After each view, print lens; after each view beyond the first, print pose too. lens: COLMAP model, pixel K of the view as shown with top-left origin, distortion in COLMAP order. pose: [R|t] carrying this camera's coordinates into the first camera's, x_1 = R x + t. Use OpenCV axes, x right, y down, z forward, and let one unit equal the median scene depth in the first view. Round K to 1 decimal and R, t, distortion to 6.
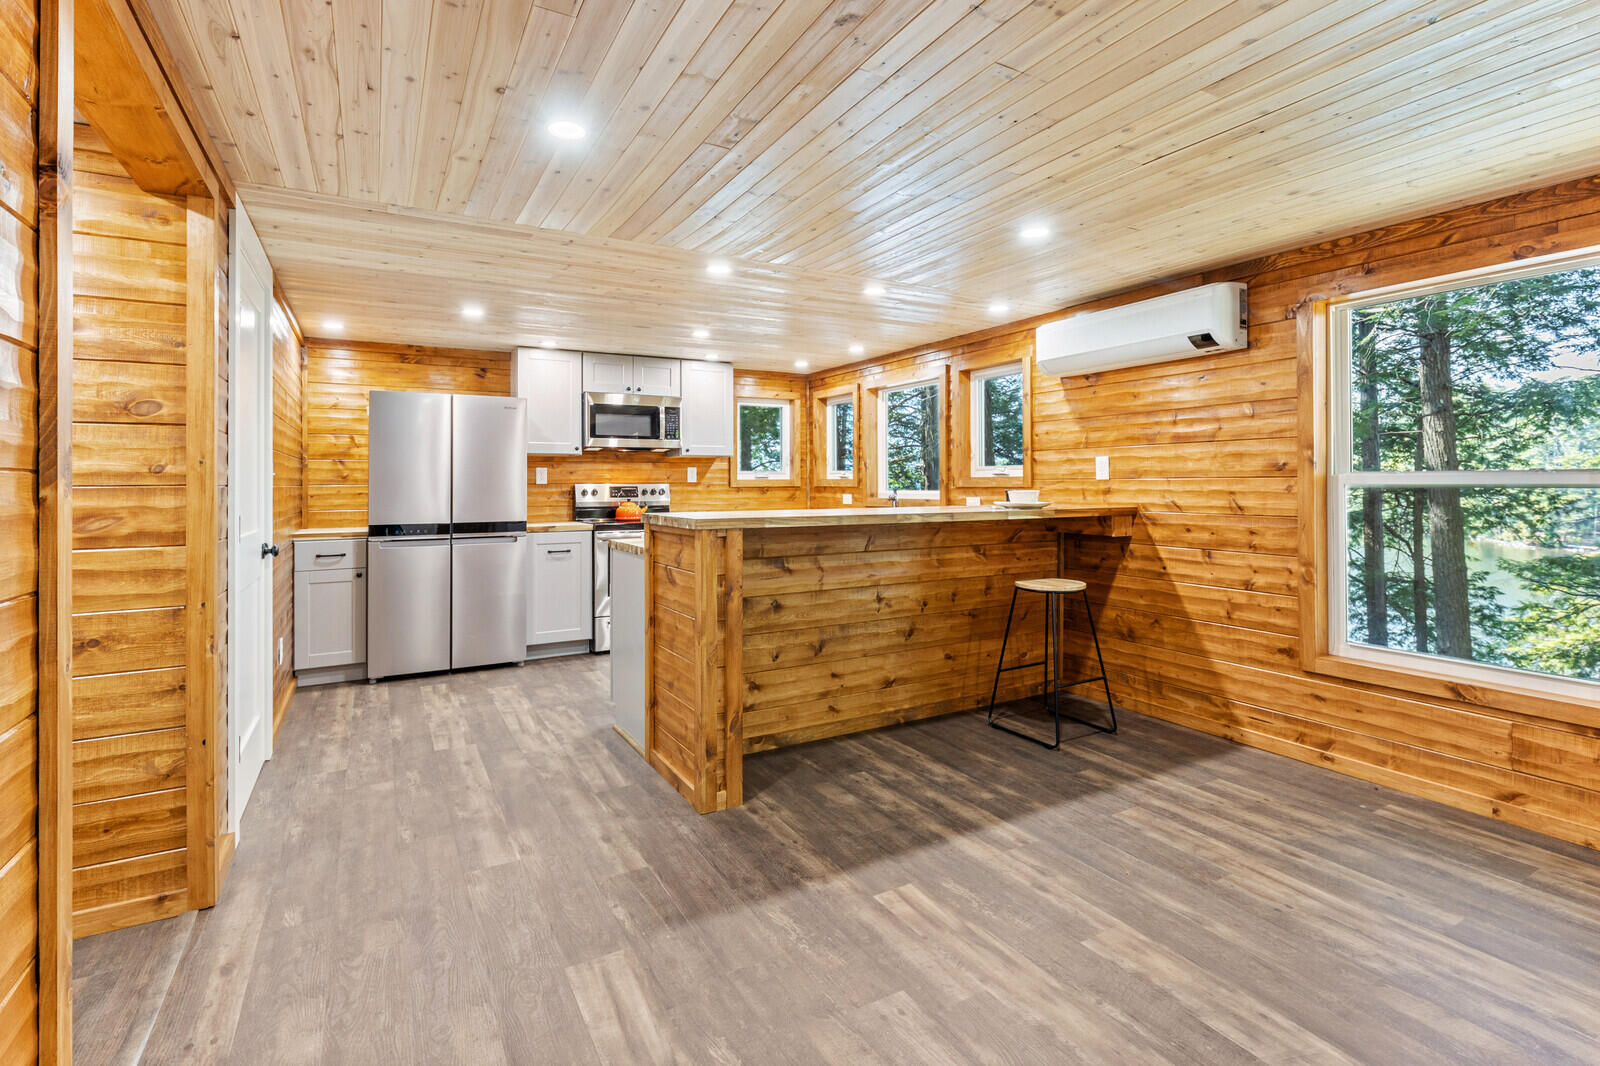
lens RADIAL K [[753.7, 0, 778.5], [0, 753.7, 480.7], [0, 0, 1]] dist [0.001255, -0.000074]
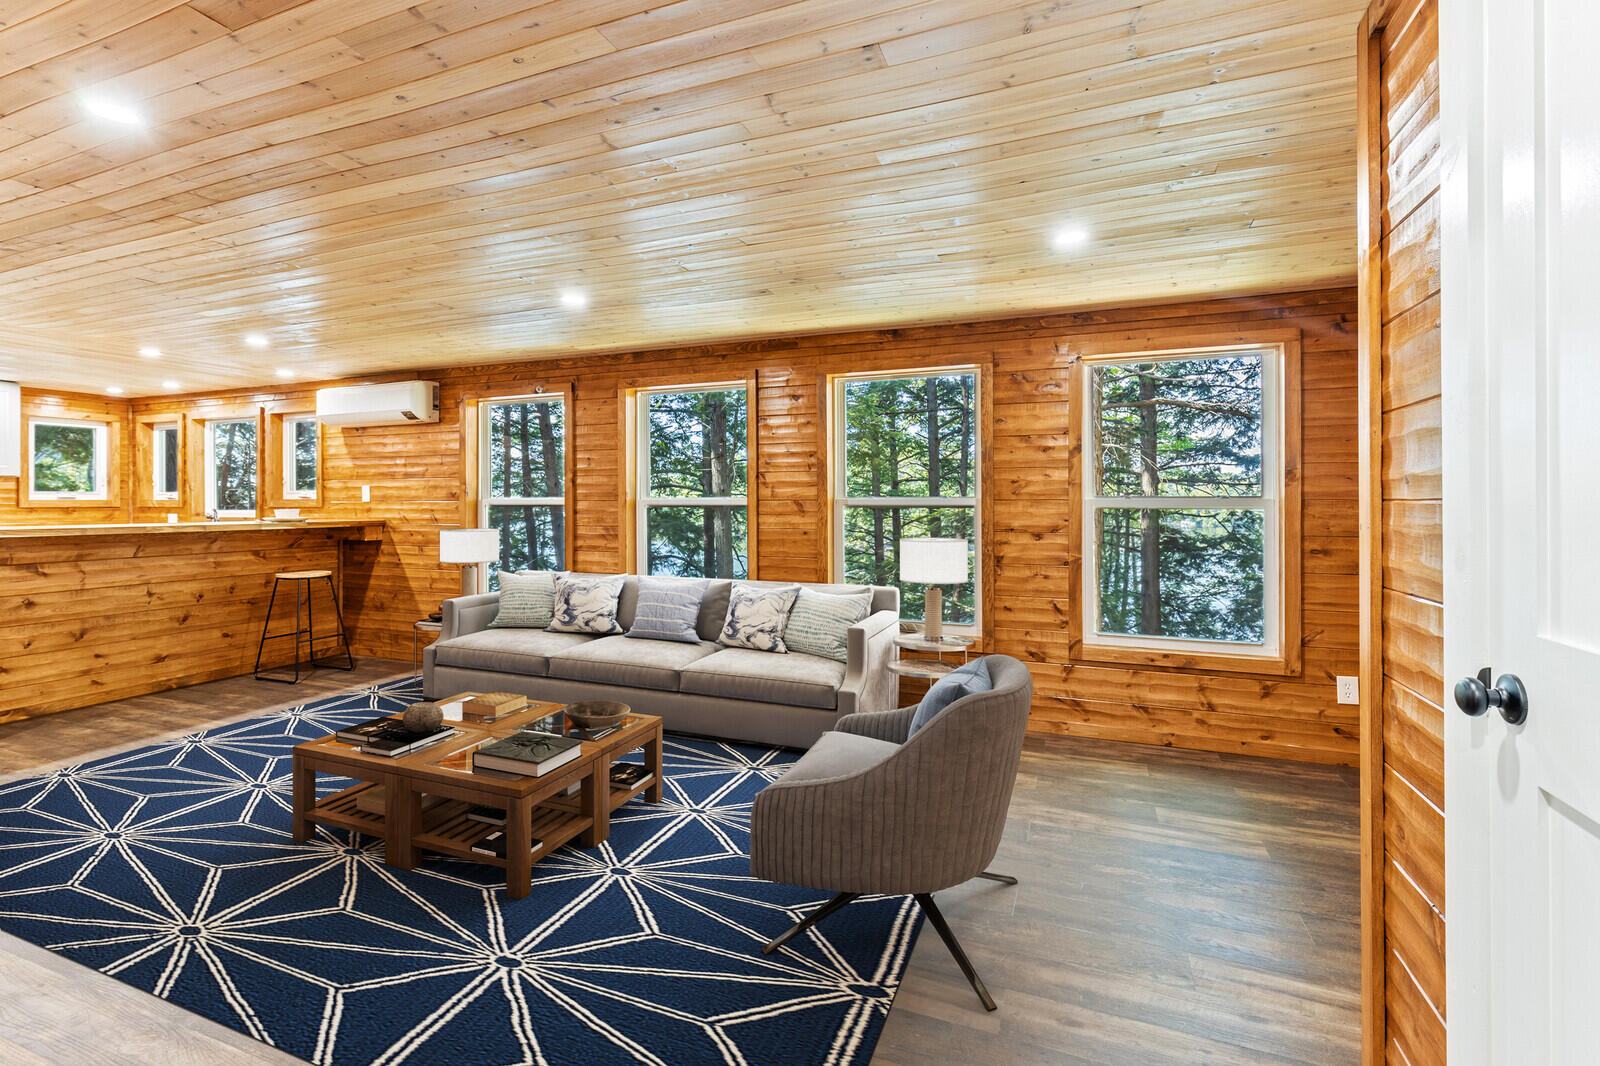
lens RADIAL K [[739.9, 0, 788.5], [0, 739.9, 503.0], [0, 0, 1]] dist [0.003034, -0.000745]
pose [[0.774383, 0.002541, 0.632712, 0.170947], [-0.003976, 0.999992, 0.000851, -0.003835], [-0.632705, -0.003175, 0.774386, -0.649043]]
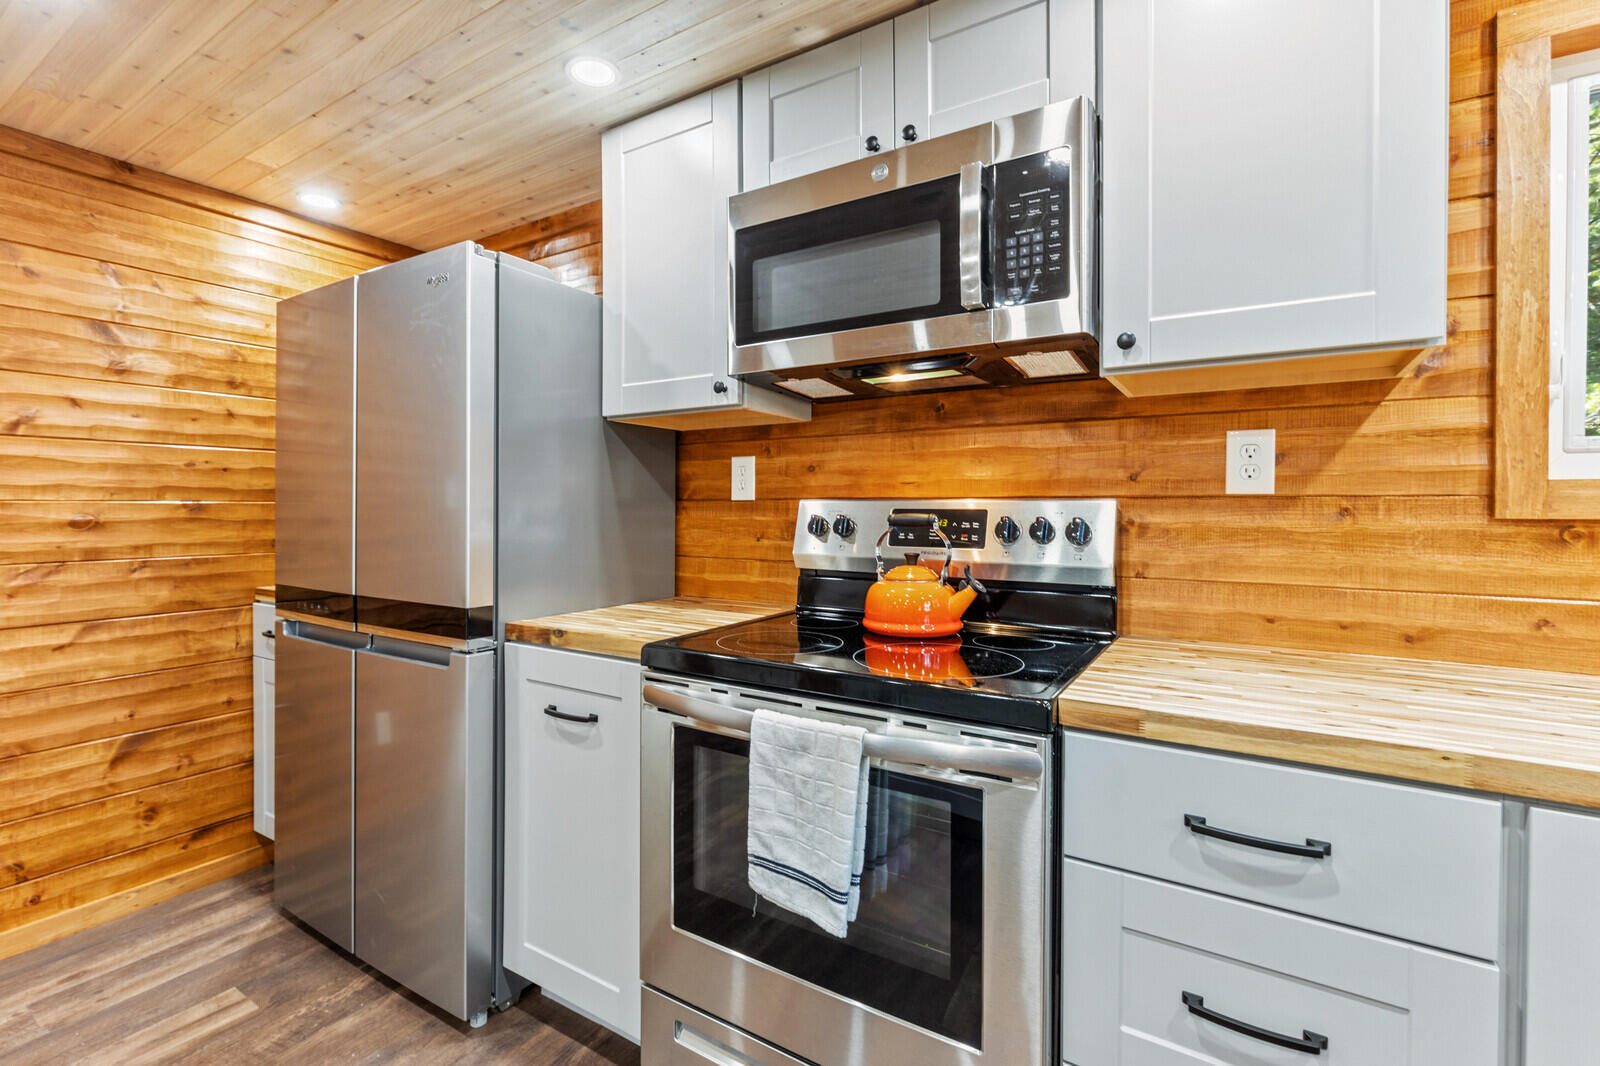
lens RADIAL K [[739.9, 0, 788.5], [0, 739.9, 503.0], [0, 0, 1]] dist [0.003034, -0.000745]
pose [[0.481991, -0.007017, -0.876148, 0.025346], [-0.008879, 0.999877, -0.012892, 0.014763], [0.876131, 0.013993, 0.481870, 1.272703]]
